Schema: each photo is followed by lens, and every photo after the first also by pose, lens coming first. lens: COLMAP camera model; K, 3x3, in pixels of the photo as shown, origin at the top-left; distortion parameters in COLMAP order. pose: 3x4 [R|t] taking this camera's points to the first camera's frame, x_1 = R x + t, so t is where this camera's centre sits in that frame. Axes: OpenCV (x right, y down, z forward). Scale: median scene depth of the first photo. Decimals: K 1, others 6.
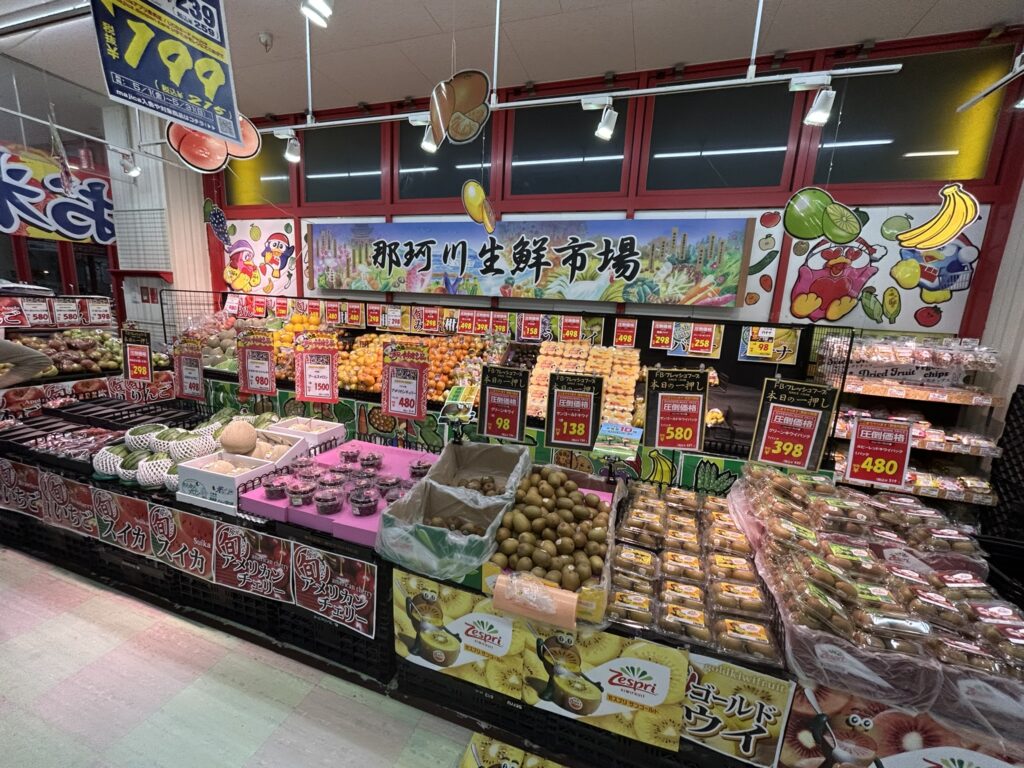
lens RADIAL K [[414.7, 0, 512.0], [0, 414.7, 384.0], [0, 0, 1]] dist [0.000917, 0.000067]
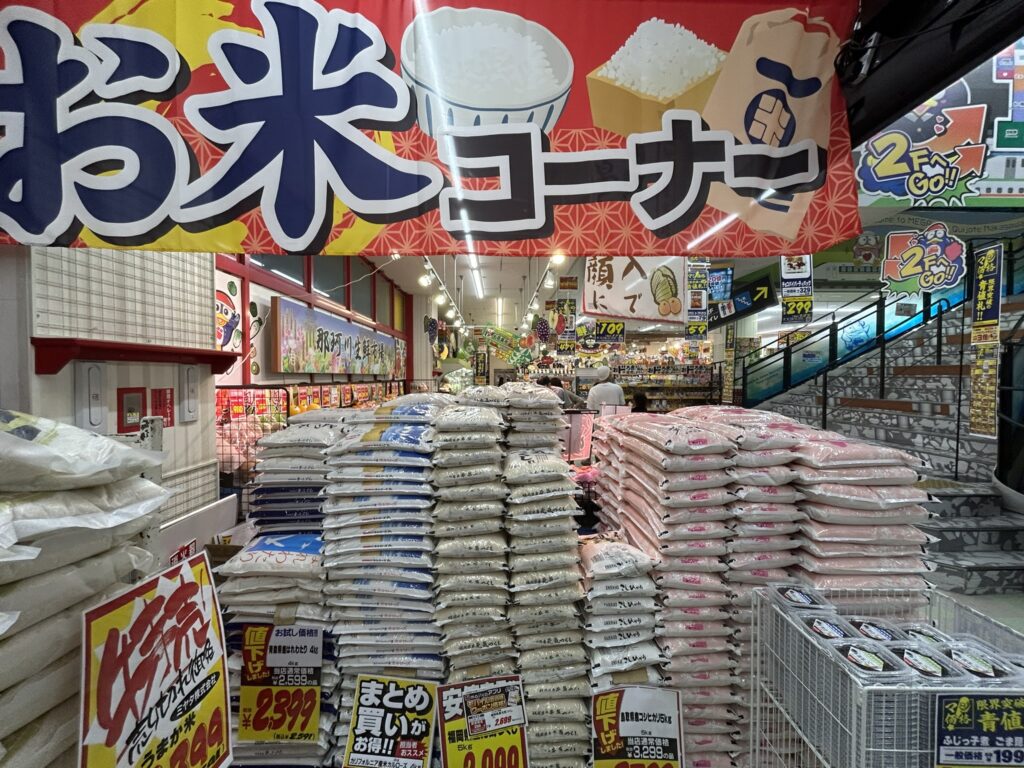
lens RADIAL K [[414.7, 0, 512.0], [0, 414.7, 384.0], [0, 0, 1]] dist [0.000917, 0.000067]
pose [[-0.340000, -0.066748, 0.938054, -1.344066], [0.157502, 0.979347, 0.126774, -0.232951], [-0.927142, 0.190849, -0.322465, 0.817640]]
